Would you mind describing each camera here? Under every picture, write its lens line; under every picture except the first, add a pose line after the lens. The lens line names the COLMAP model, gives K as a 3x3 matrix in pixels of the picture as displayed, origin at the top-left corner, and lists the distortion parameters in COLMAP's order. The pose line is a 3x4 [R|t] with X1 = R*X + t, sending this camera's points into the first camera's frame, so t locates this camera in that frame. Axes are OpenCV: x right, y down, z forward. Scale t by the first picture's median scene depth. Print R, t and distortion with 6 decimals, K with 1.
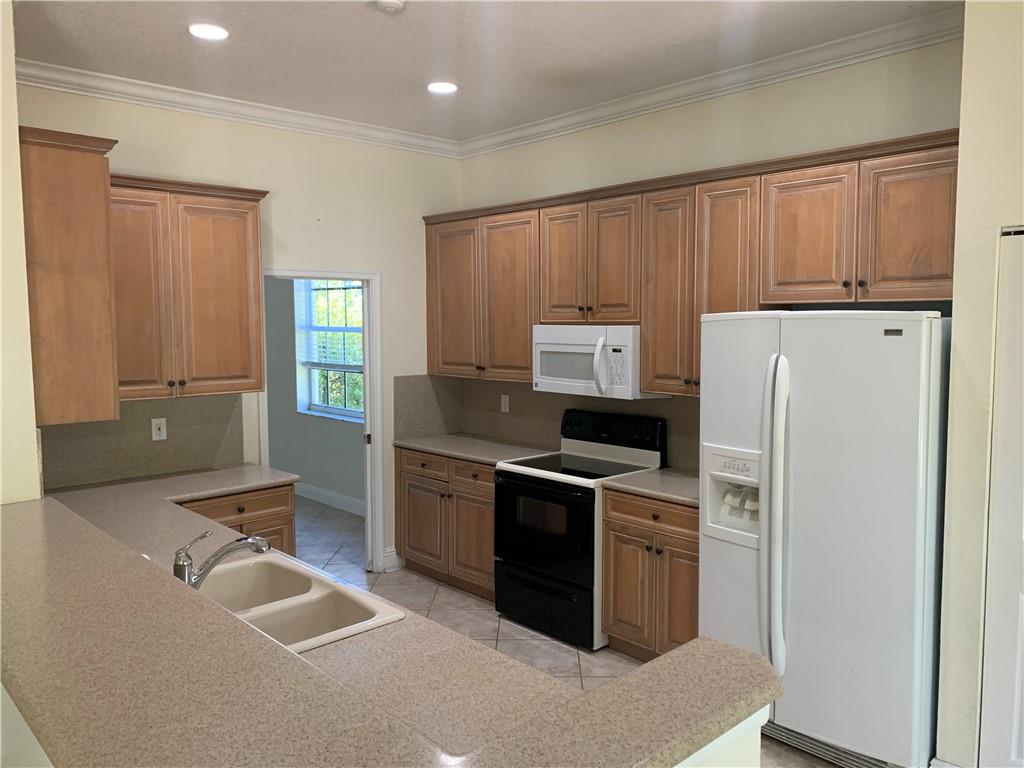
lens RADIAL K [[781.4, 0, 512.0], [0, 781.4, 384.0], [0, 0, 1]] dist [0.100957, -0.171460]
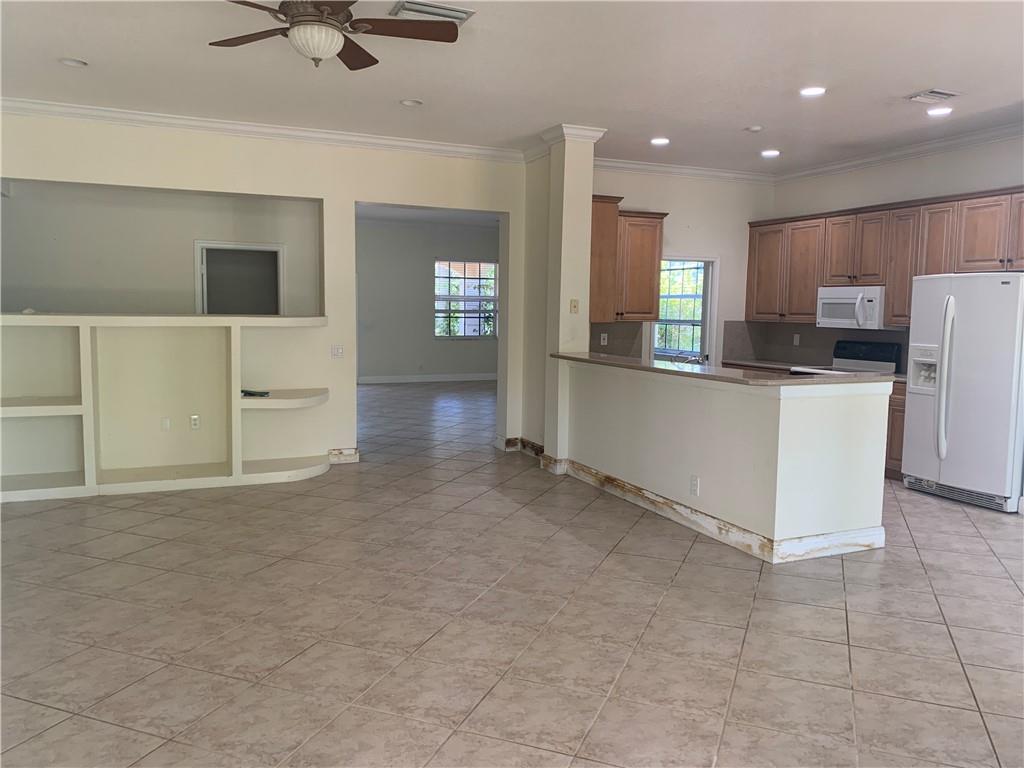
lens RADIAL K [[772.4, 0, 493.2], [0, 772.4, 382.5], [0, 0, 1]] dist [-0.013684, -0.010727]
pose [[0.931462, 0.052530, -0.360027, -0.018091], [-0.048382, 0.998618, 0.020528, 0.136185], [0.360608, -0.001702, 0.932716, -0.839009]]
